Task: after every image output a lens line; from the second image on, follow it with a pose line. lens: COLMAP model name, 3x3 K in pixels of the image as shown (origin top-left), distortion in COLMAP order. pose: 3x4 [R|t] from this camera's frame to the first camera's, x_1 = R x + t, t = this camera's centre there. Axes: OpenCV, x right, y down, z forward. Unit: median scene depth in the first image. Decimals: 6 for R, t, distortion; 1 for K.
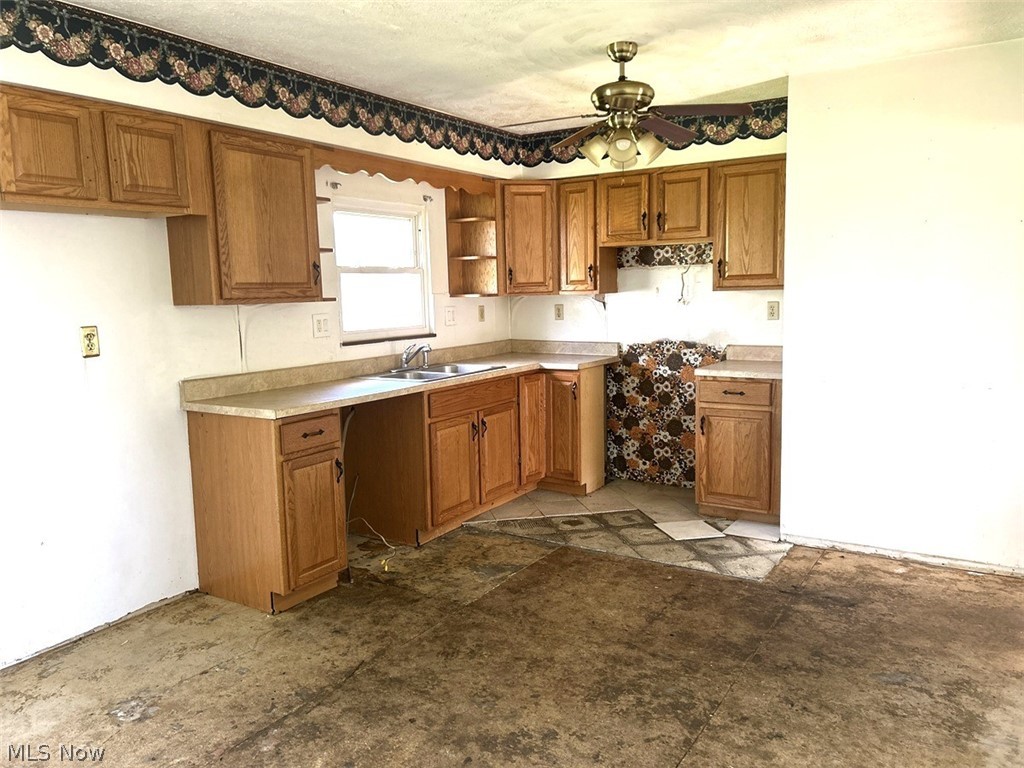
lens RADIAL K [[768.6, 0, 510.9], [0, 768.6, 385.1], [0, 0, 1]] dist [0.054929, -0.059539]
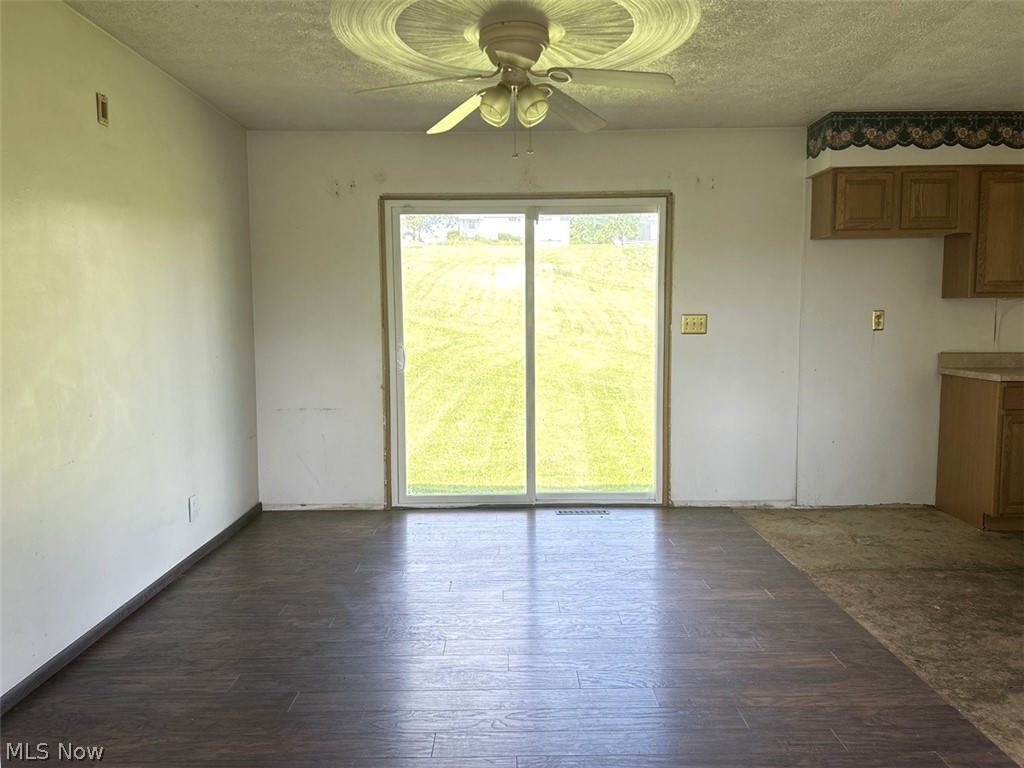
lens RADIAL K [[768.6, 0, 509.3], [0, 768.6, 386.6], [0, 0, 1]] dist [0.054929, -0.059539]
pose [[0.538865, 0.098341, -0.836633, 0.351303], [-0.112119, 0.992699, 0.044471, 0.084952], [0.834898, 0.069839, 0.545956, -0.428202]]
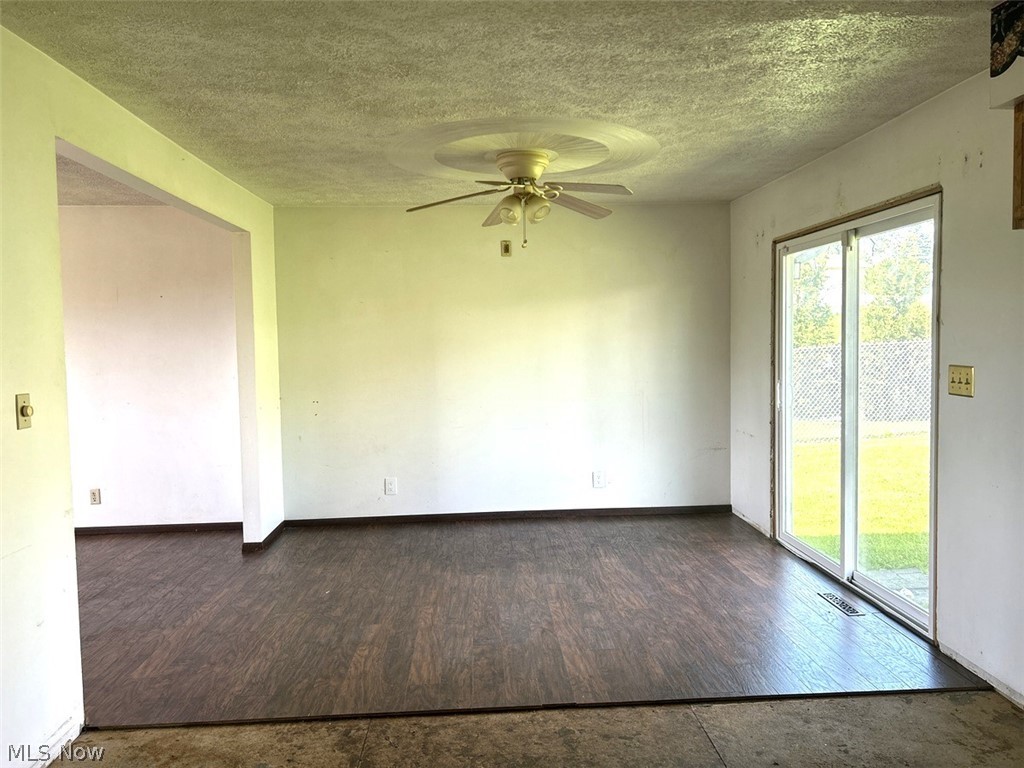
lens RADIAL K [[768.6, 0, 518.6], [0, 768.6, 387.9], [0, 0, 1]] dist [0.054929, -0.059539]
pose [[-0.805990, 0.079360, -0.586585, 0.299171], [-0.035239, 0.982781, 0.181382, -0.153976], [0.590879, 0.166863, -0.789315, 1.100697]]
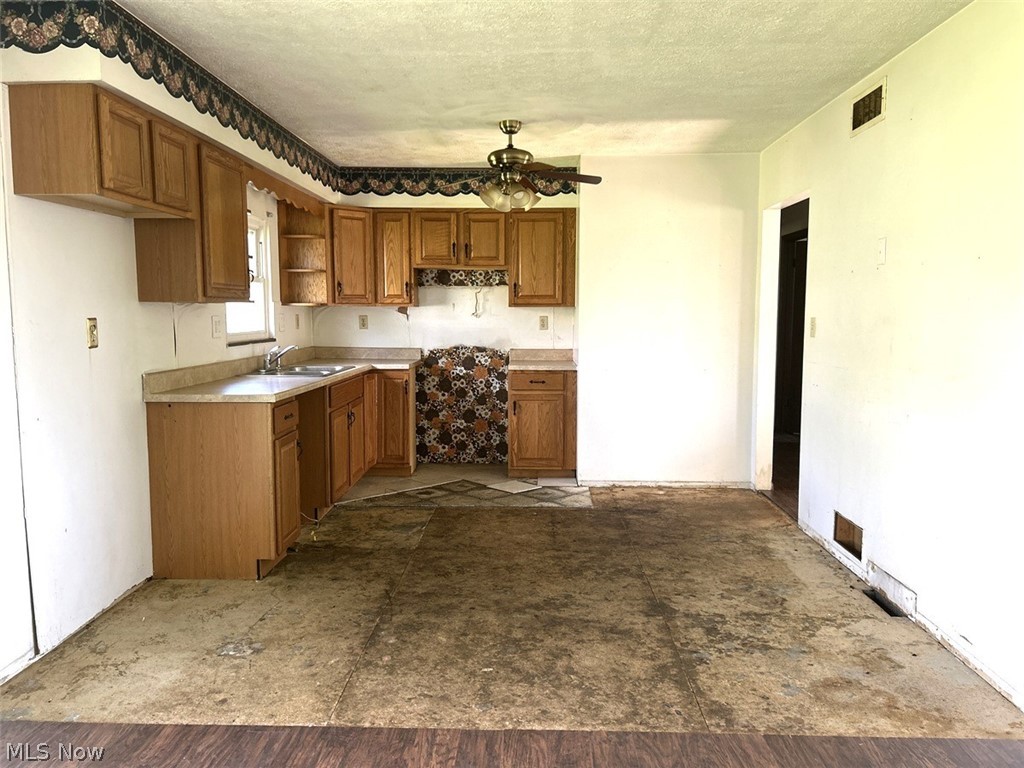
lens RADIAL K [[768.6, 0, 508.3], [0, 768.6, 389.3], [0, 0, 1]] dist [0.054929, -0.059539]
pose [[0.859142, -0.027918, 0.510976, -0.568104], [0.043445, 0.998885, -0.018471, 0.058896], [-0.509890, 0.038068, 0.859397, -0.155811]]
